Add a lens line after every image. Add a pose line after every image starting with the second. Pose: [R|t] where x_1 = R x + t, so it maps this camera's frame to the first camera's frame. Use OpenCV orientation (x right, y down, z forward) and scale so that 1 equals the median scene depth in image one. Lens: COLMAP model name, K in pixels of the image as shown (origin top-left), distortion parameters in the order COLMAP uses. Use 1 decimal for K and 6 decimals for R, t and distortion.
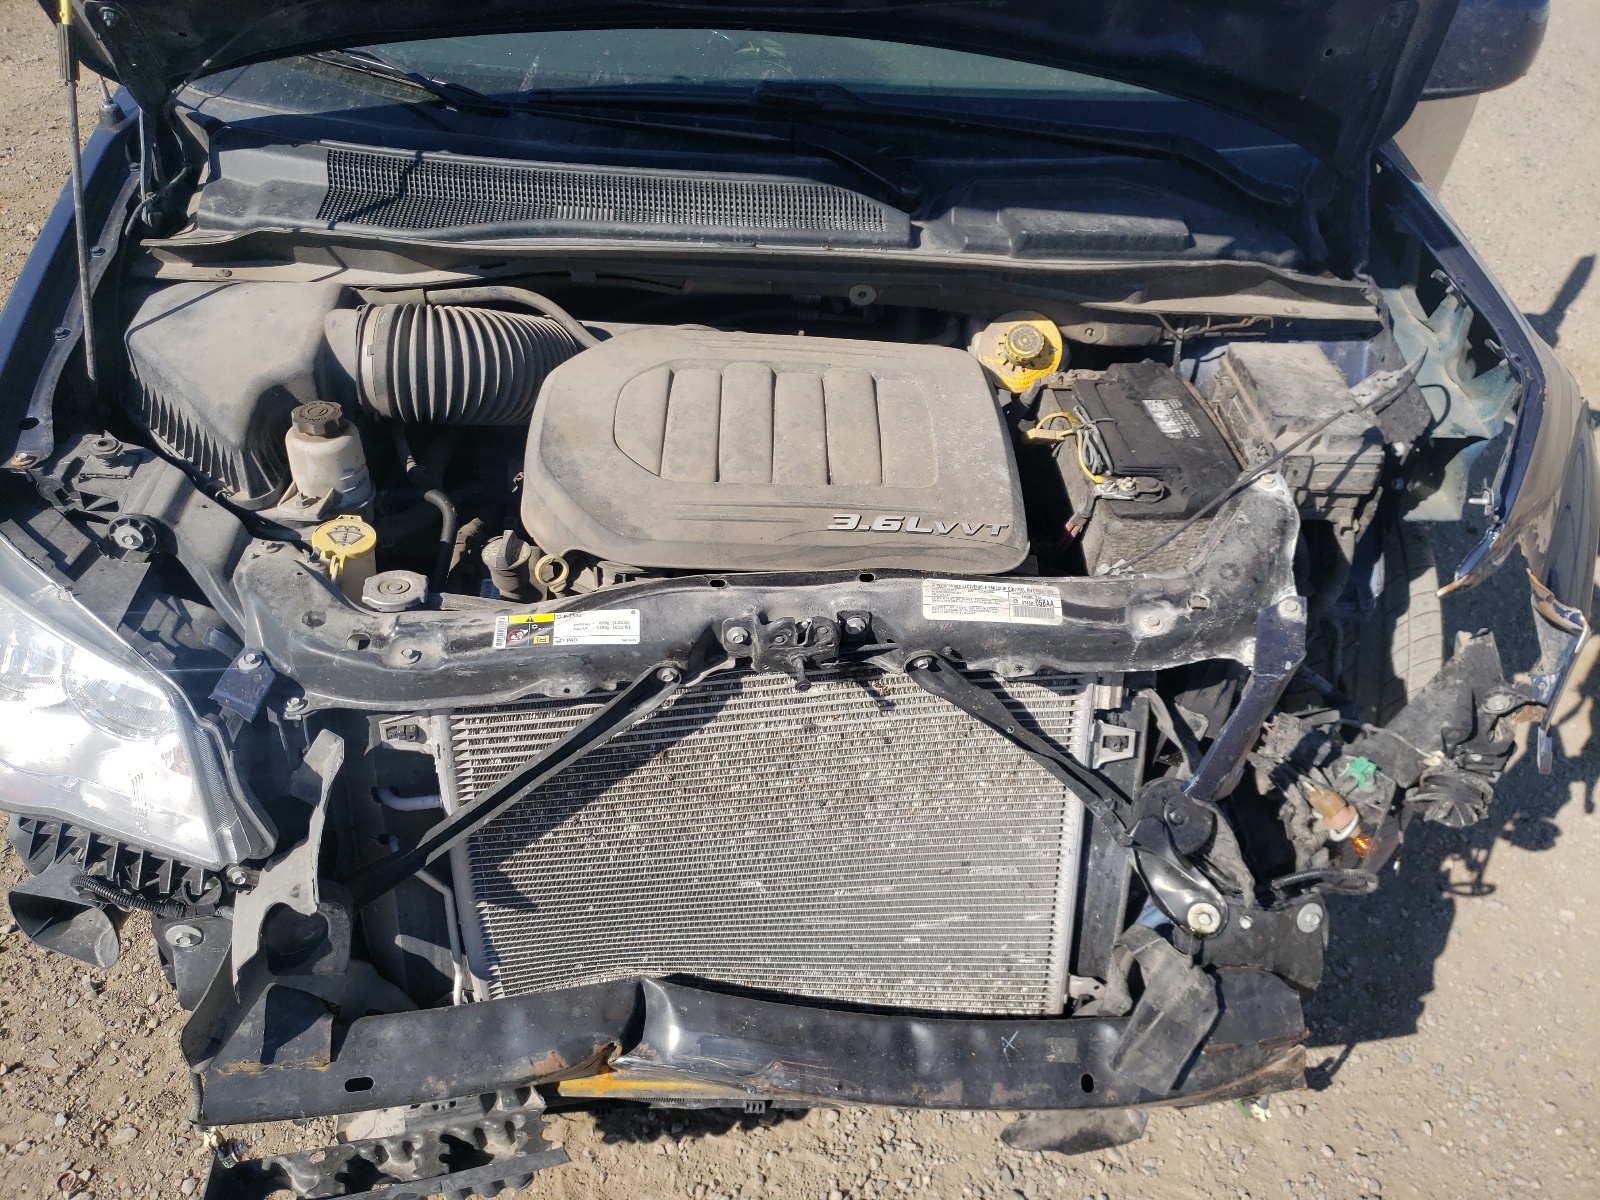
lens RADIAL K [[1204.1, 0, 800.0], [0, 1204.1, 600.0], [0, 0, 1]] dist [0.072738, -0.093987]
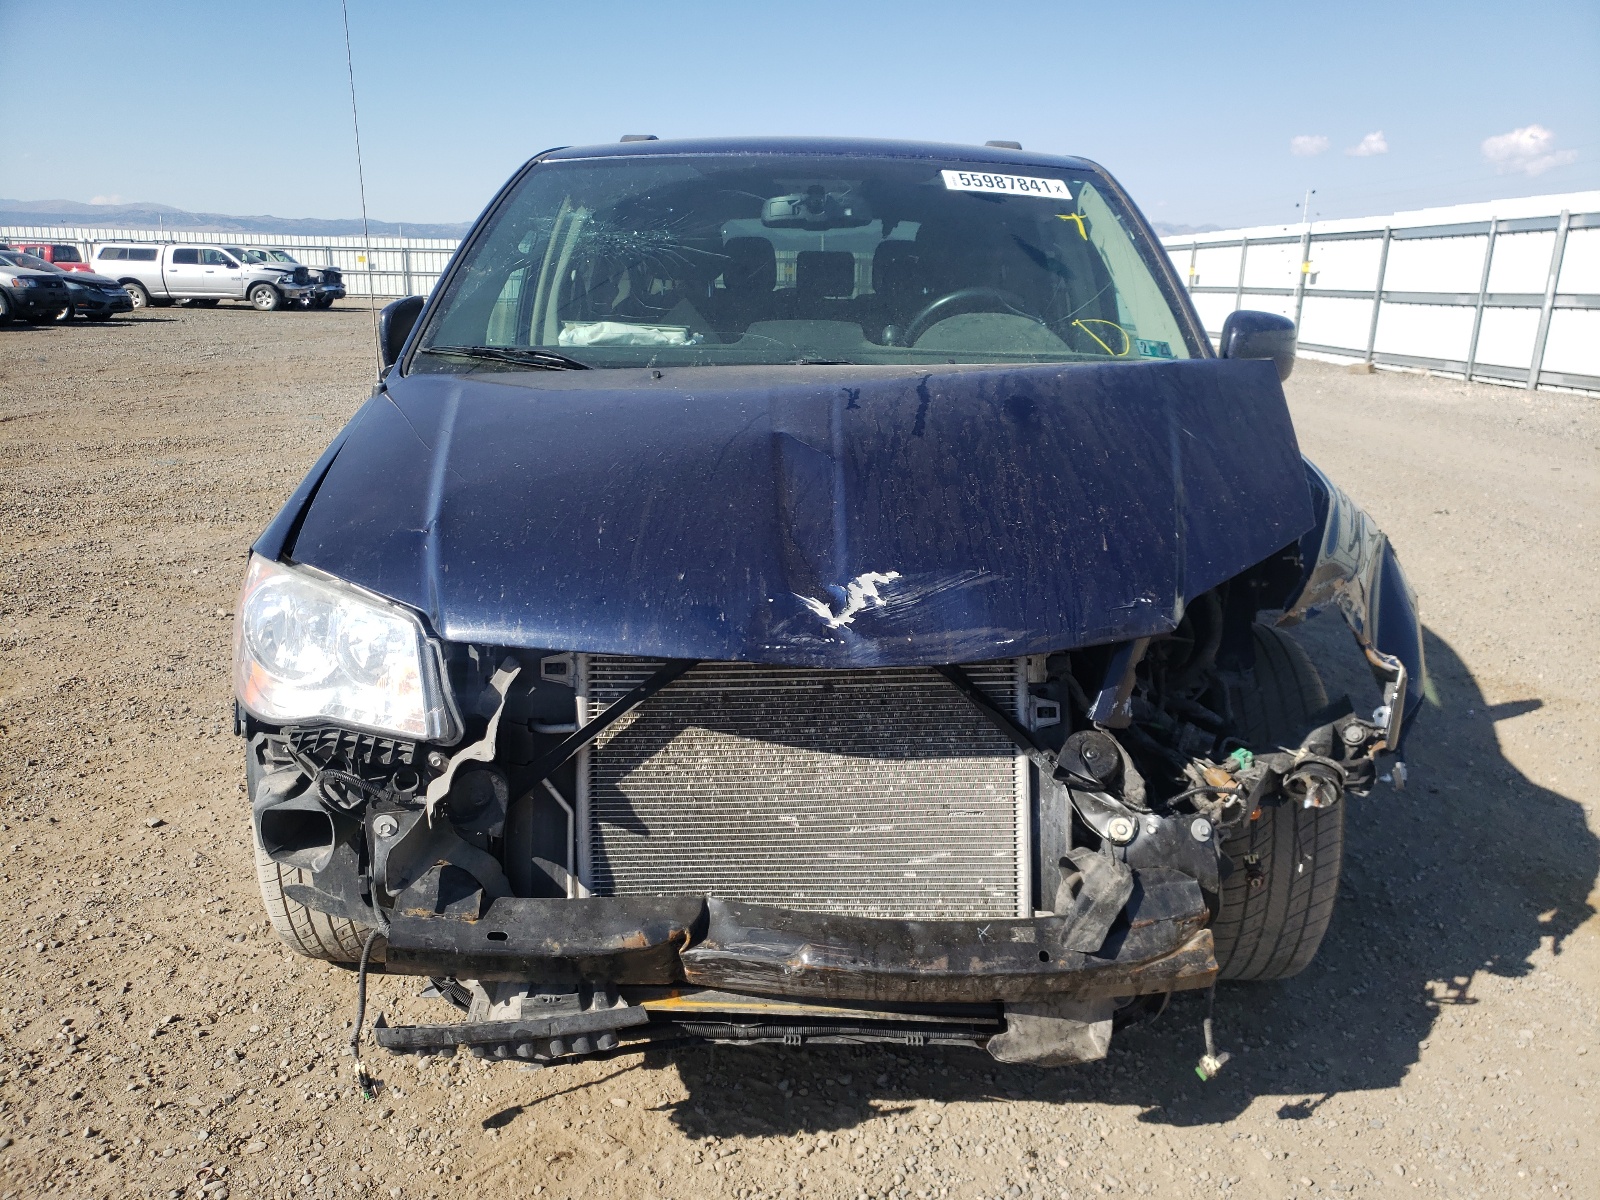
lens RADIAL K [[1266.9, 0, 800.0], [0, 1266.9, 600.0], [0, 0, 1]] dist [0.100186, -0.159368]
pose [[0.998809, -0.014981, -0.046437, 0.040814], [-0.005906, 0.907584, -0.419829, 0.575943], [0.048435, 0.419603, 0.906415, -0.379893]]
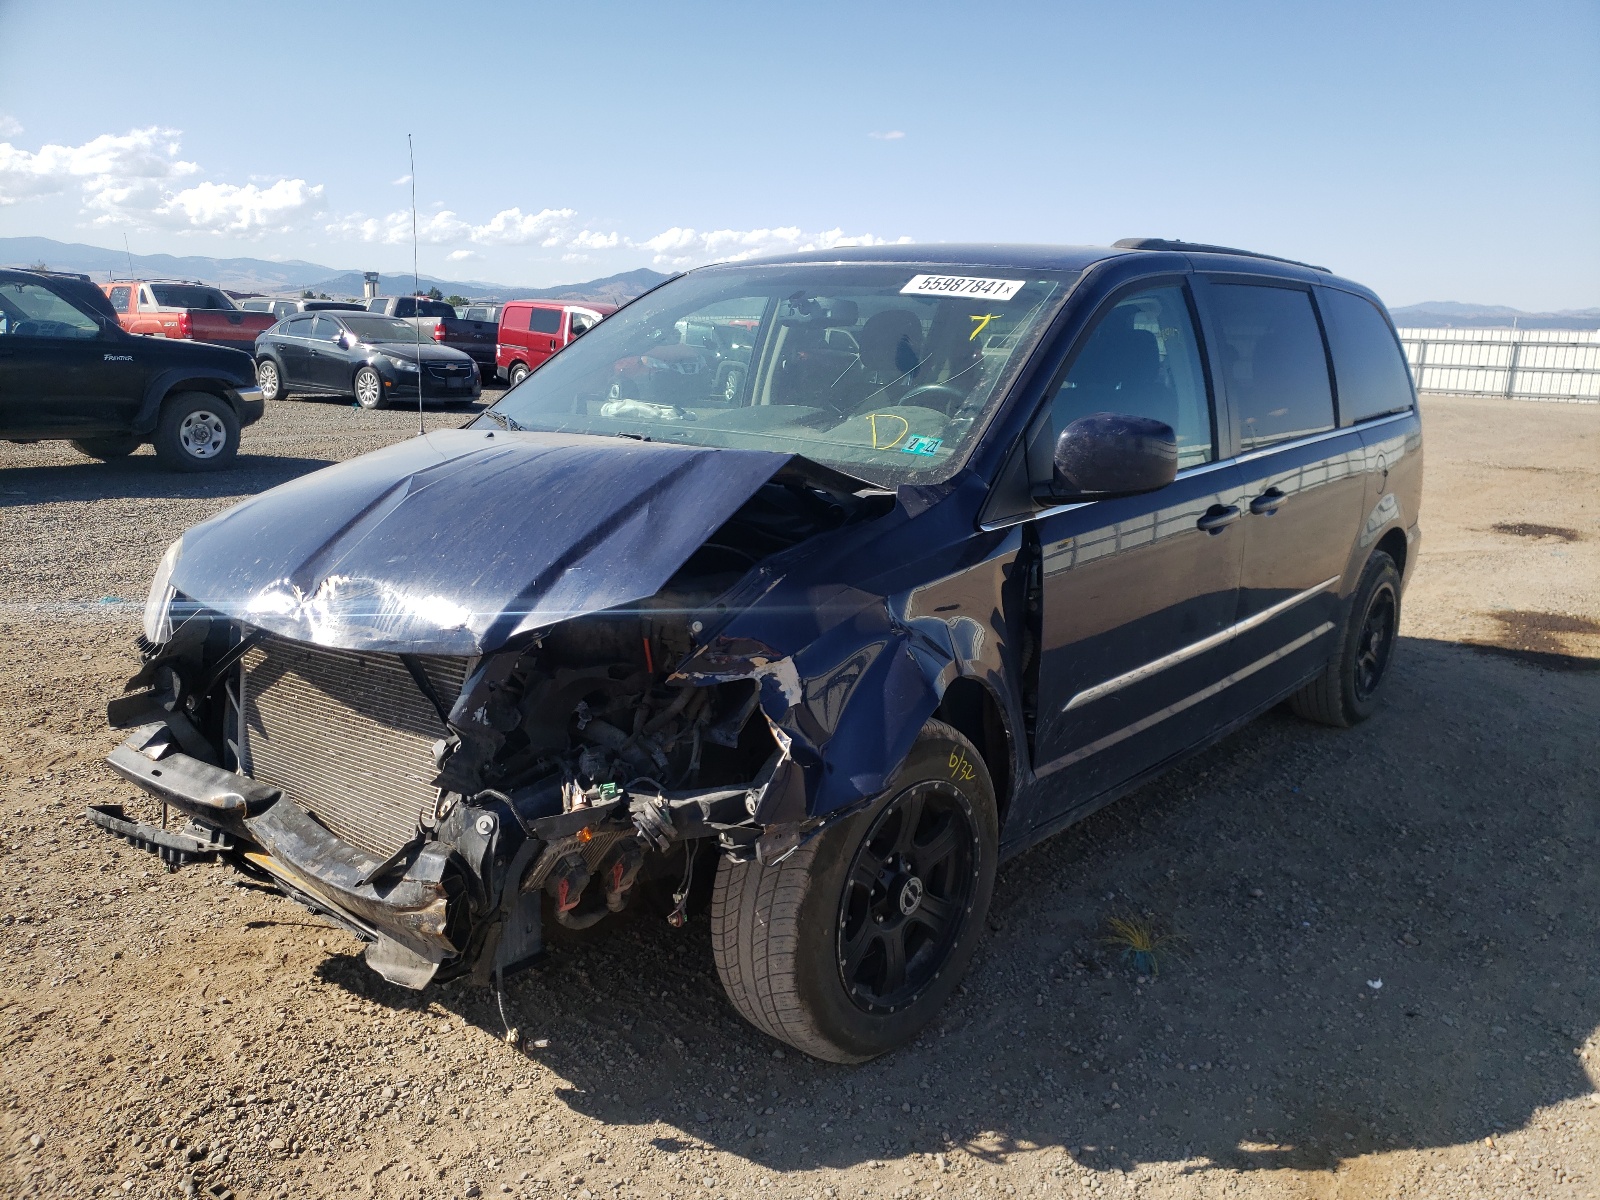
lens RADIAL K [[1204.1, 0, 800.0], [0, 1204.1, 600.0], [0, 0, 1]] dist [0.072738, -0.093987]
pose [[0.759863, 0.116924, -0.639482, 1.604854], [-0.410584, 0.848981, -0.332645, 0.337864], [0.504014, 0.515326, 0.693116, -0.047988]]
